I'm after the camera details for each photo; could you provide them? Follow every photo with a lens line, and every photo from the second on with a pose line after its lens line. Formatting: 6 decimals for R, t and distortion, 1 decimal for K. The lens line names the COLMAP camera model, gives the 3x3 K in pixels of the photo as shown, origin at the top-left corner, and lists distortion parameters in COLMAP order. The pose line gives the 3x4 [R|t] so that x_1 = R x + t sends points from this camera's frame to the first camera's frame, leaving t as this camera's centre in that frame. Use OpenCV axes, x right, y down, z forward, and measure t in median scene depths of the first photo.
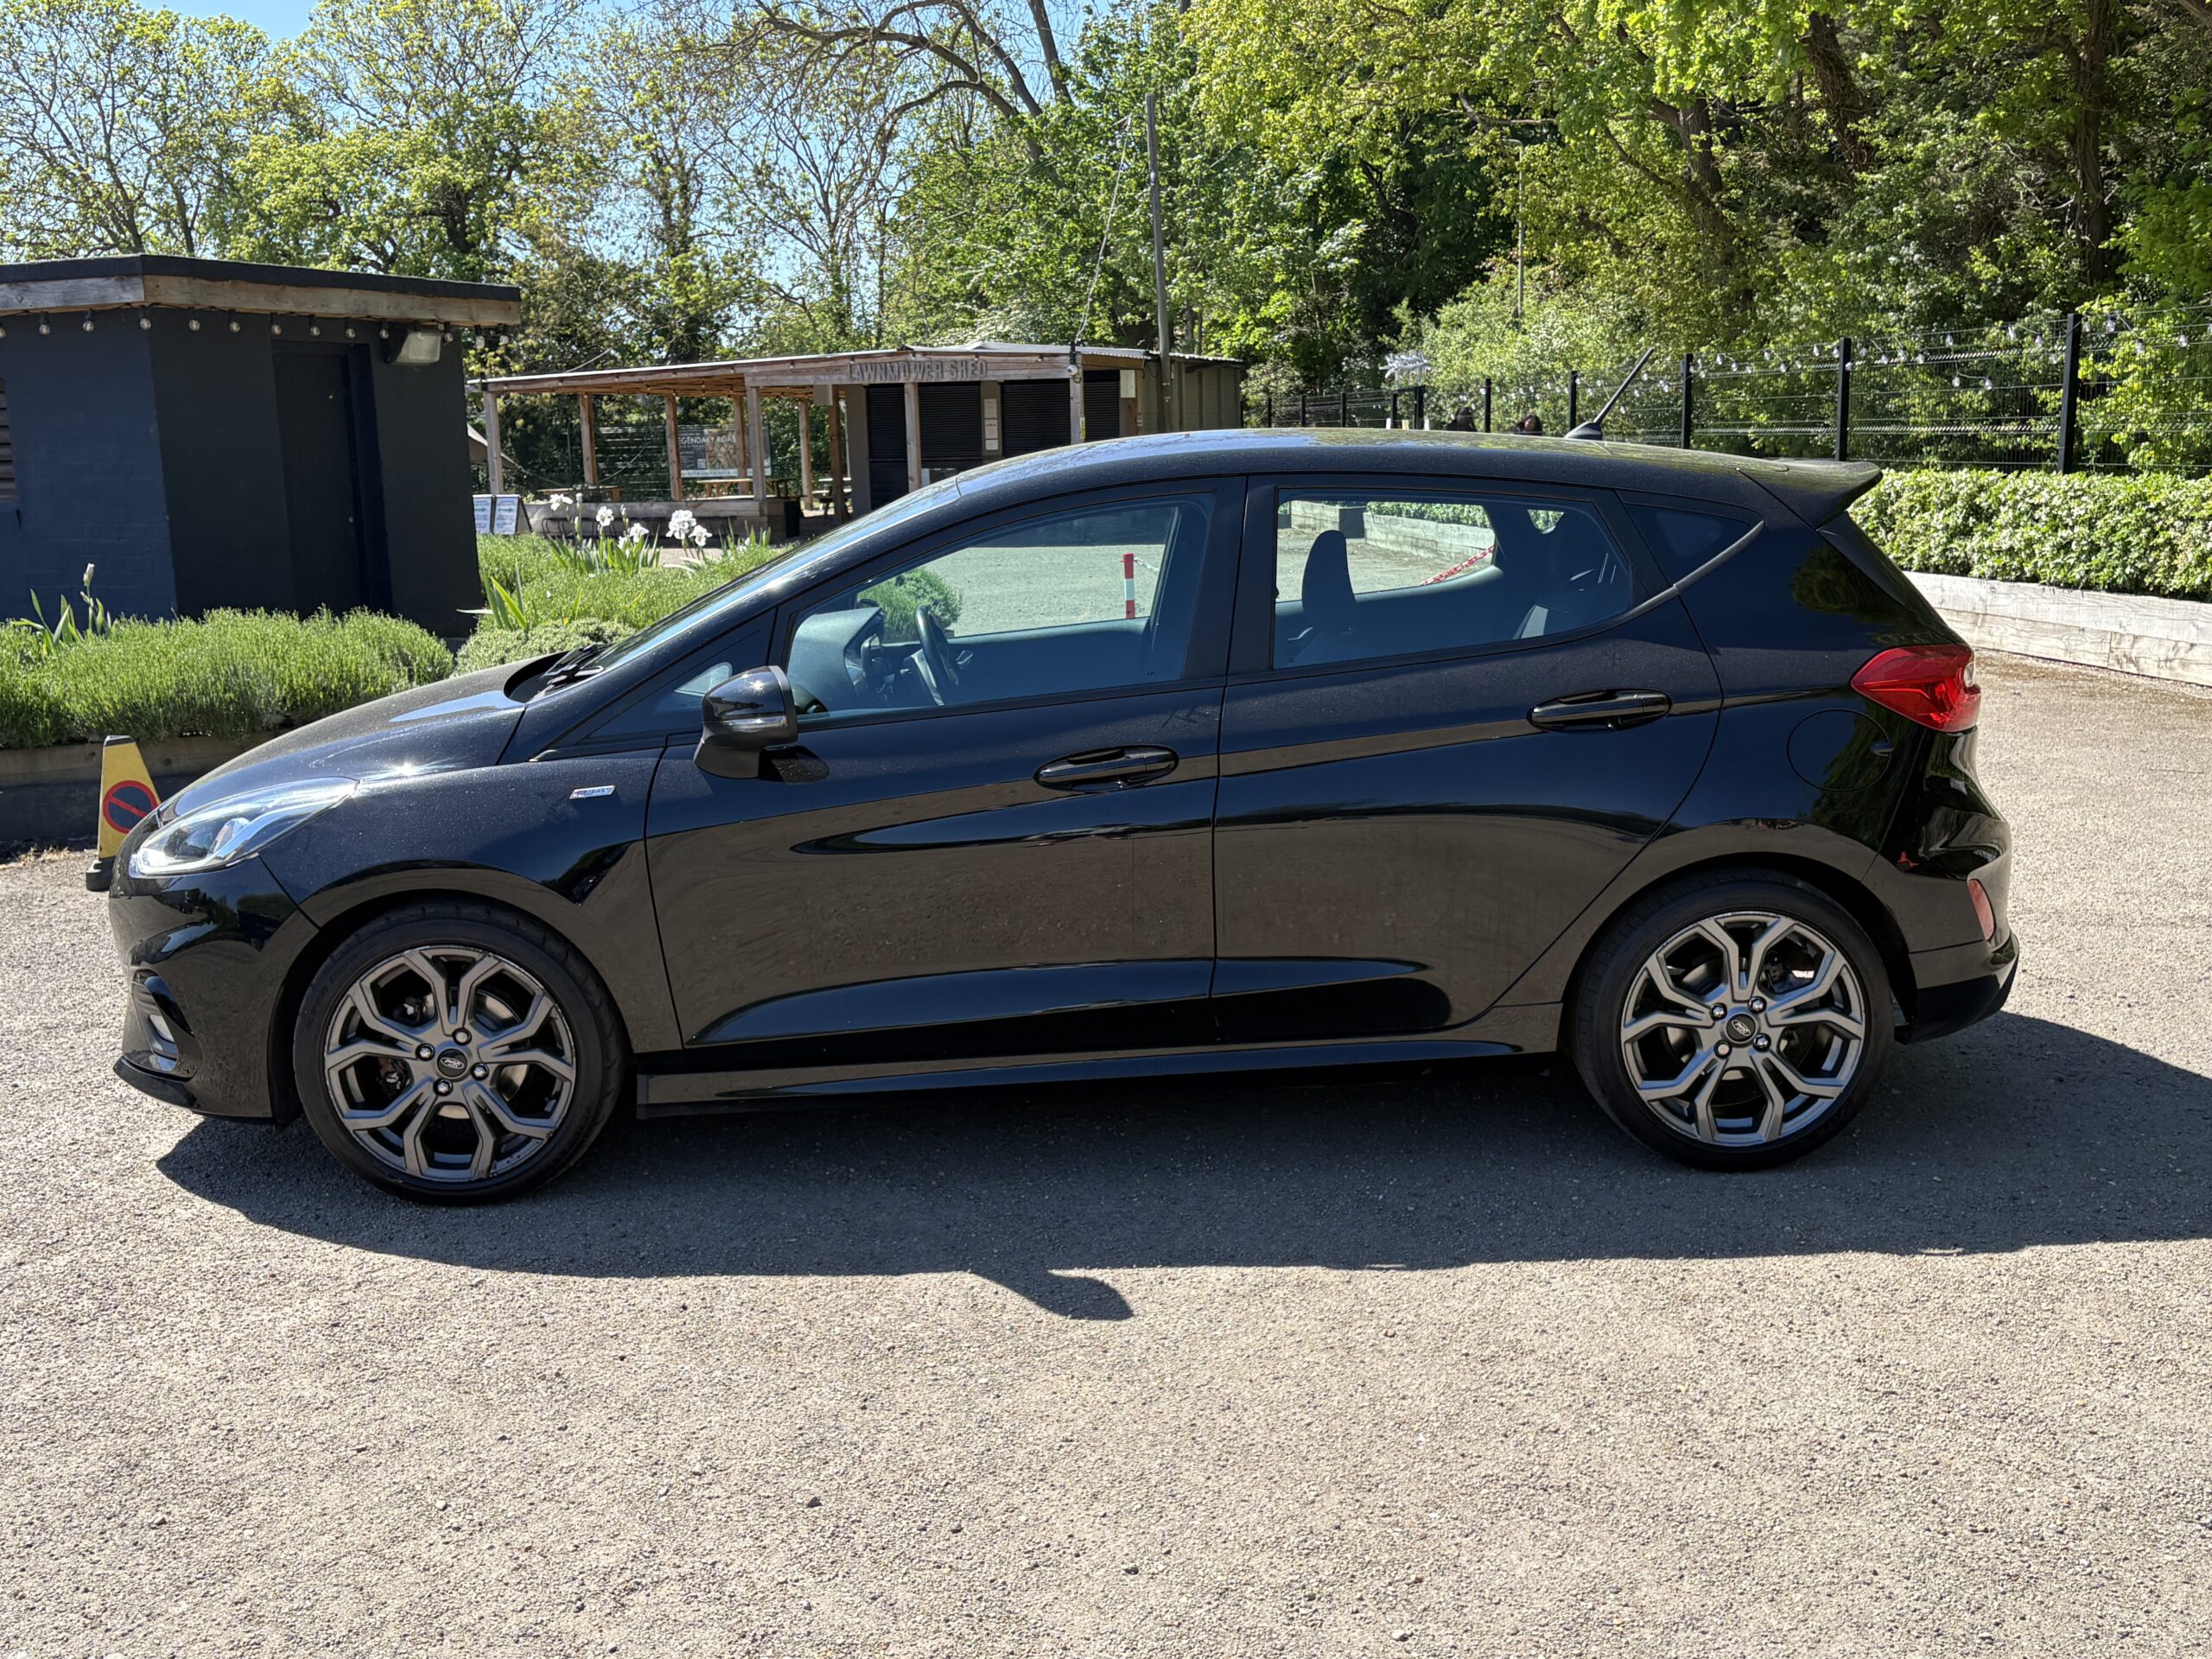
lens RADIAL K [[2097.0, 0, 1112.9], [0, 2097.0, 795.6], [0, 0, 1]] dist [0.073459, -0.167366]
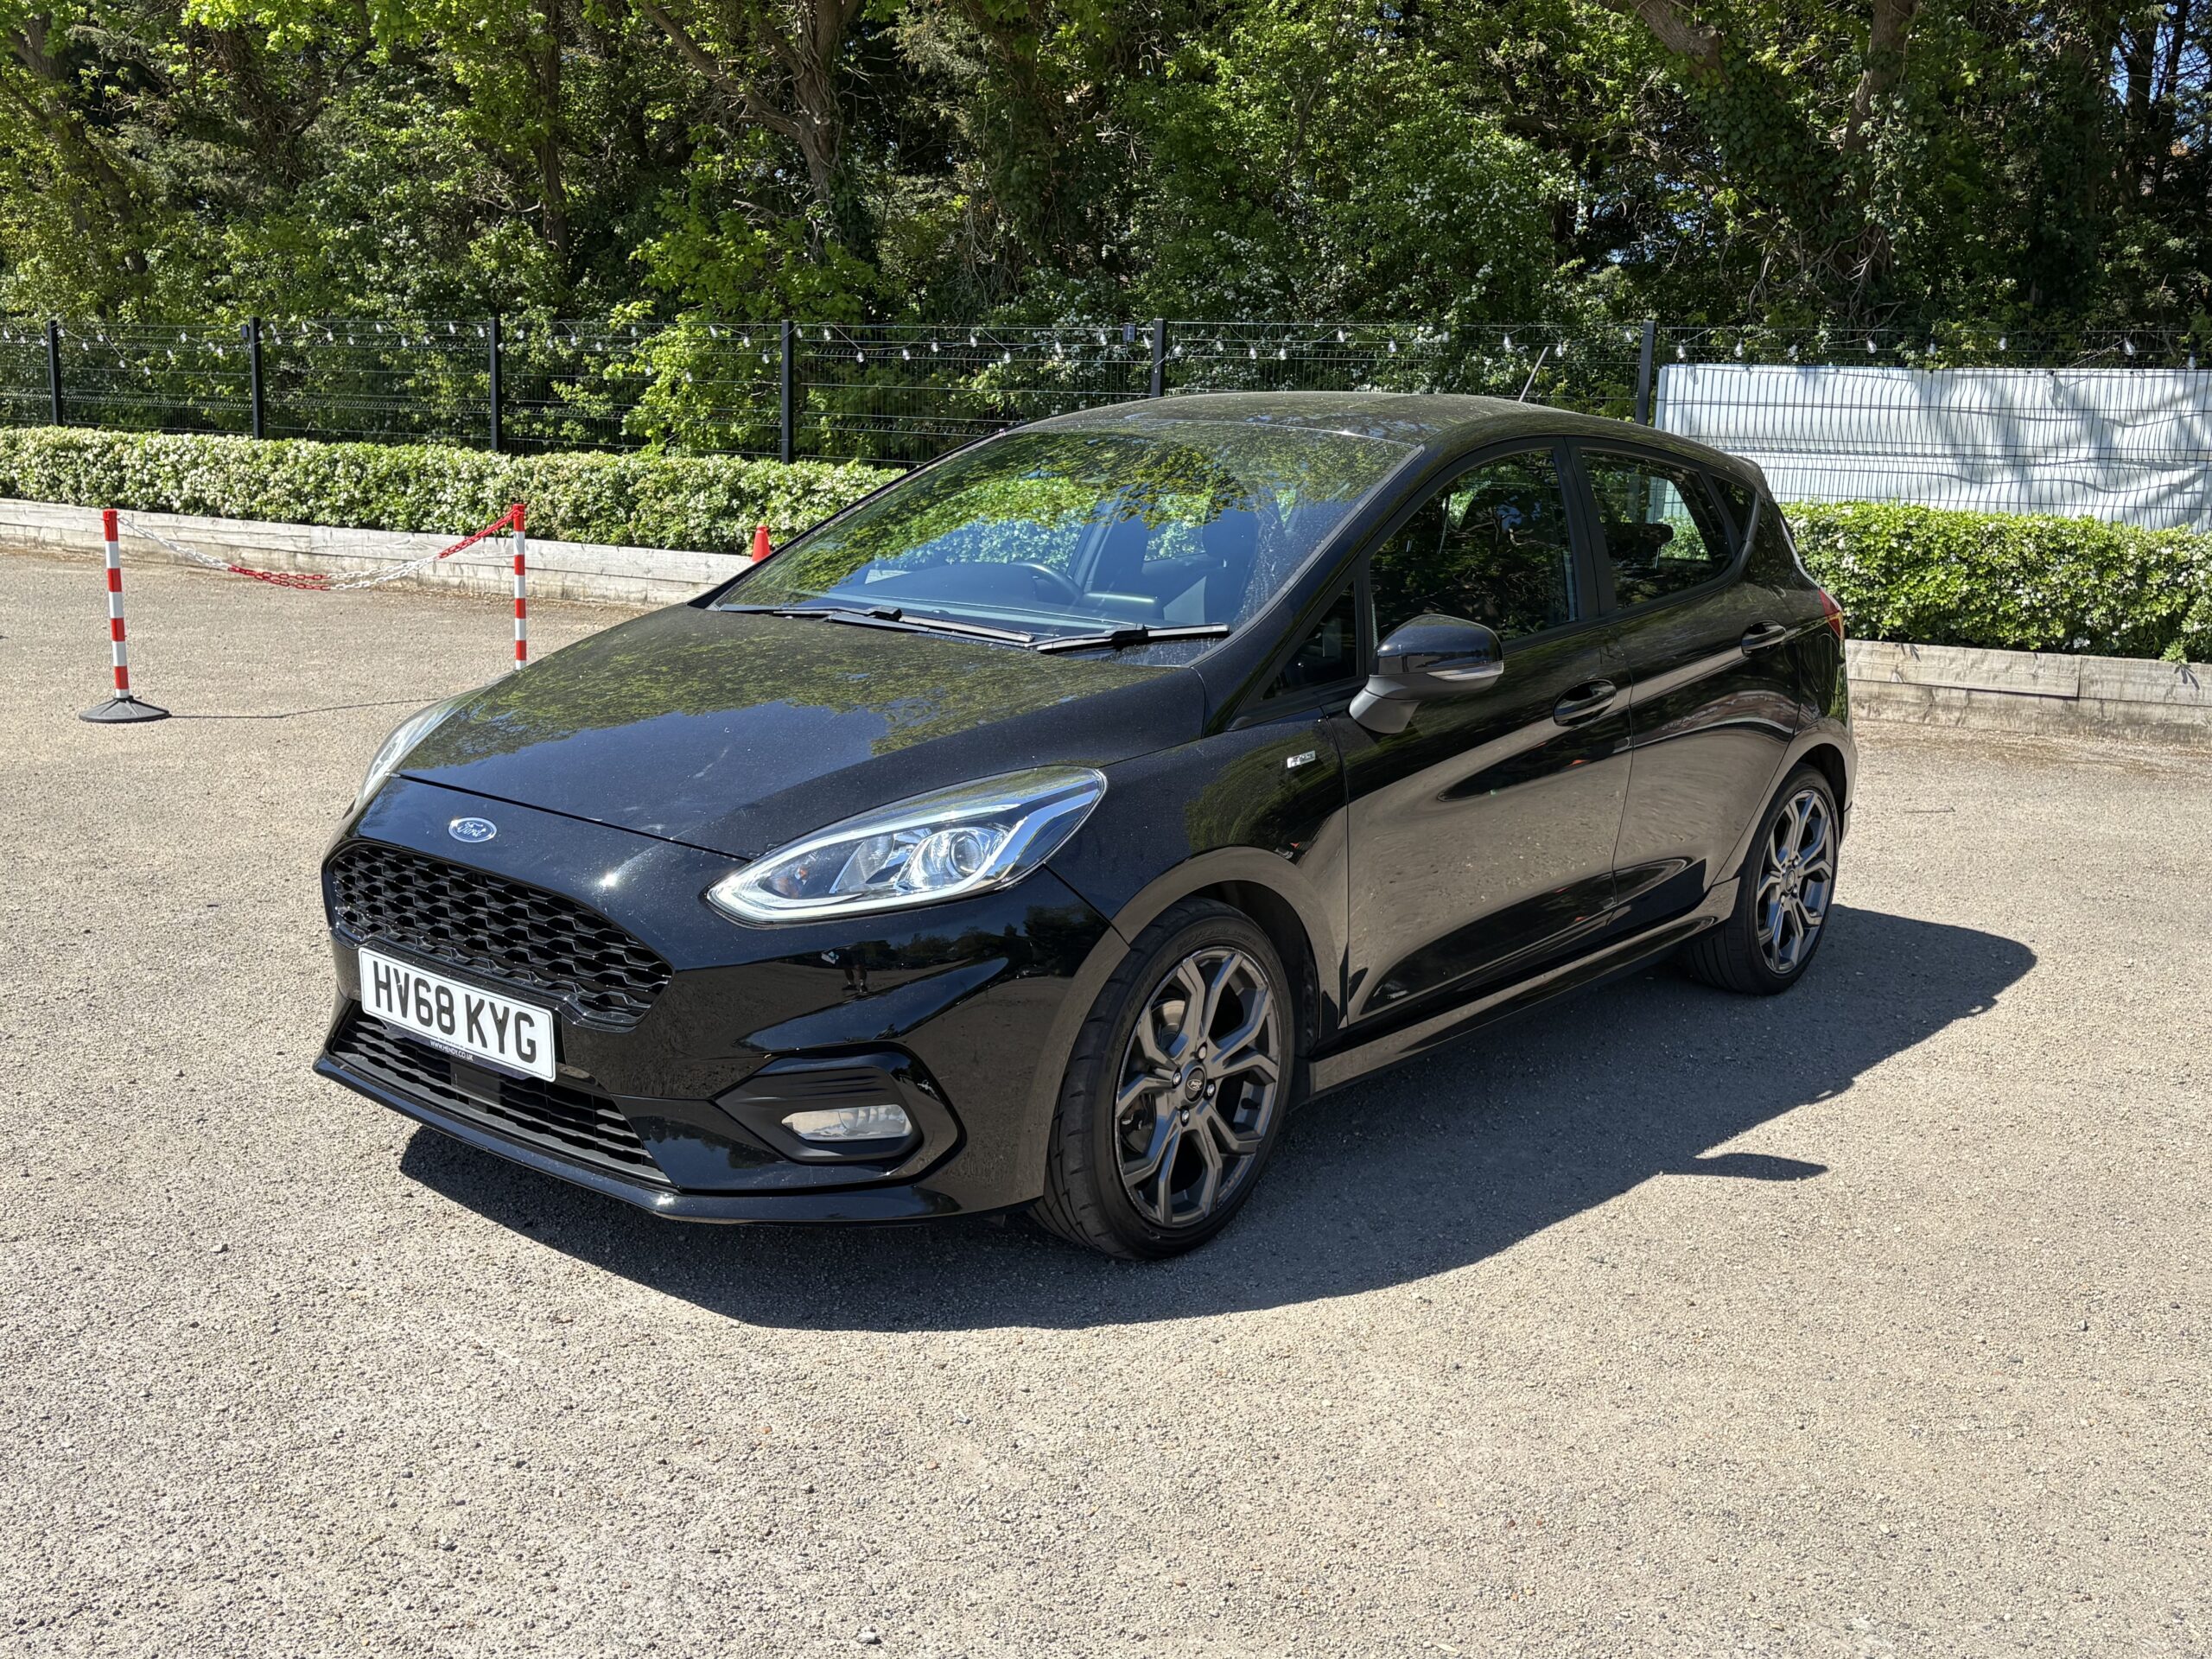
lens RADIAL K [[2097.0, 0, 1112.9], [0, 2097.0, 795.6], [0, 0, 1]] dist [0.073459, -0.167366]
pose [[0.646855, -0.077370, 0.758678, -0.309165], [0.072708, 0.996565, 0.039638, -0.008221], [-0.759139, 0.029522, 0.650258, 0.149758]]
